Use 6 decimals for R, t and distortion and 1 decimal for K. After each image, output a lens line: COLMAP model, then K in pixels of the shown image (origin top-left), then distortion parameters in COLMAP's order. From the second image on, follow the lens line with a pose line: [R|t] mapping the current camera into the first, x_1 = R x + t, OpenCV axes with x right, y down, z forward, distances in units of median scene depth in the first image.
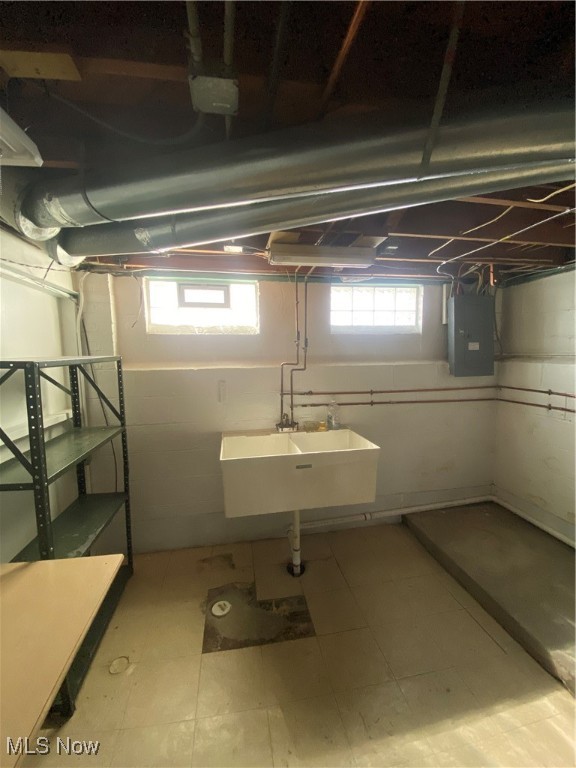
lens RADIAL K [[305.1, 0, 288.0], [0, 305.1, 384.0], [0, 0, 1]] dist [0.002796, -0.013476]
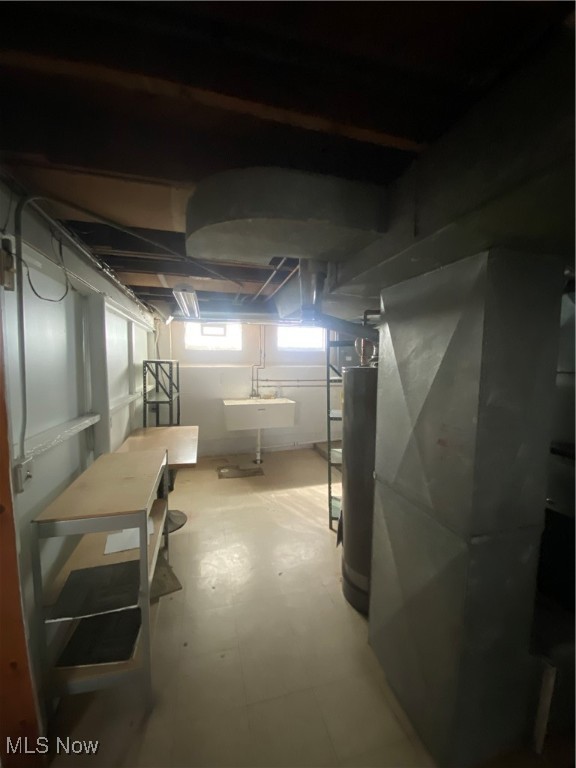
lens RADIAL K [[305.1, 0, 288.0], [0, 305.1, 384.0], [0, 0, 1]] dist [0.002796, -0.013476]
pose [[0.996324, 0.010882, 0.084967, 0.042633], [-0.009041, 0.999717, -0.022018, 0.100068], [-0.085183, 0.021169, 0.996140, -1.043598]]
